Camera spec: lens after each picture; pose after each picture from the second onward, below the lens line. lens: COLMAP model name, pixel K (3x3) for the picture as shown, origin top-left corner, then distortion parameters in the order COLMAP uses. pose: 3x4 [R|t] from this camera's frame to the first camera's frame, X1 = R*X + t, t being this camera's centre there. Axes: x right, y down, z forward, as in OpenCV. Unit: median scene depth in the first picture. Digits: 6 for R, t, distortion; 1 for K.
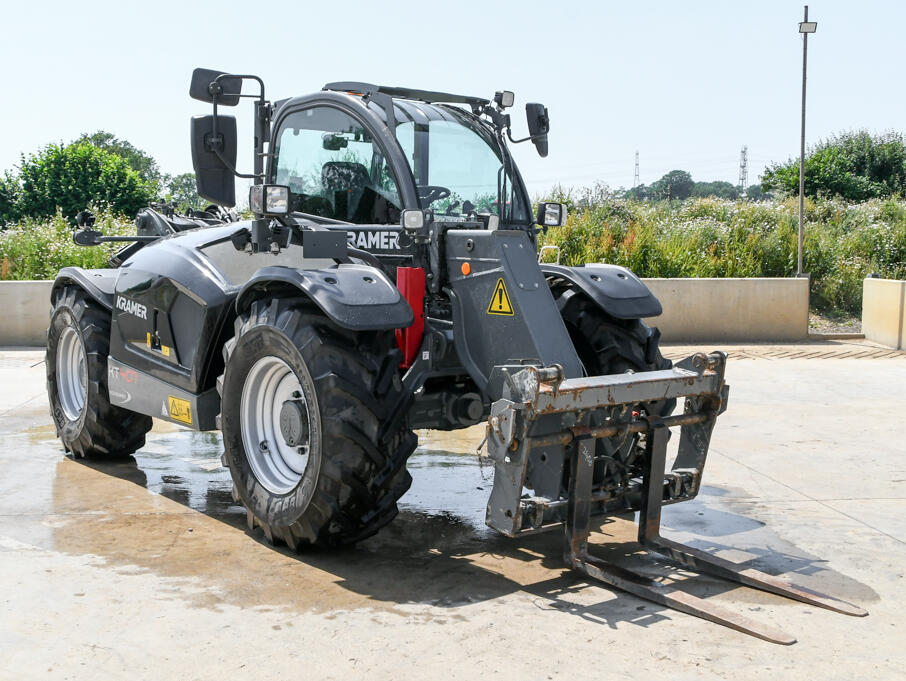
lens RADIAL K [[1001.0, 0, 453.0], [0, 1001.0, 340.5], [0, 0, 1]] dist [-0.088232, 0.004171]
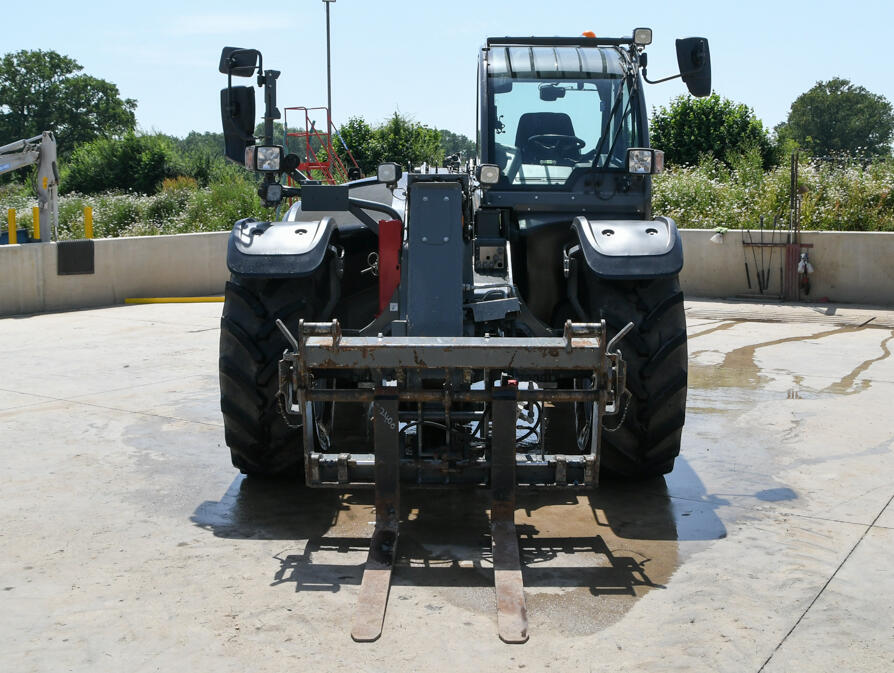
lens RADIAL K [[1020.4, 0, 446.9], [0, 1020.4, 293.6], [0, 0, 1]] dist [-0.129311, 0.028737]
pose [[0.796944, 0.050611, -0.601929, 0.690495], [-0.049091, 0.998614, 0.018969, -0.022689], [0.602055, 0.014432, 0.798324, 0.227123]]
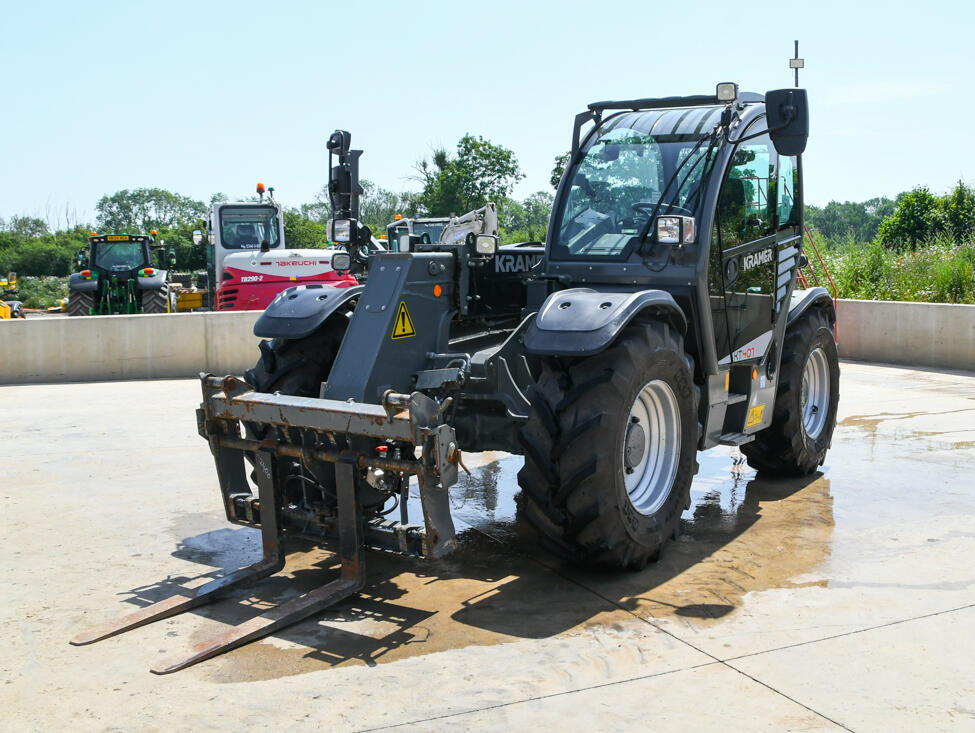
lens RADIAL K [[1015.7, 0, 565.2], [0, 1015.7, 368.4], [0, 0, 1]] dist [-0.158919, 0.113559]
pose [[0.417859, 0.091140, -0.903929, 1.098334], [-0.088865, 0.994285, 0.059171, -0.072158], [0.904155, 0.055602, 0.423570, 0.756124]]
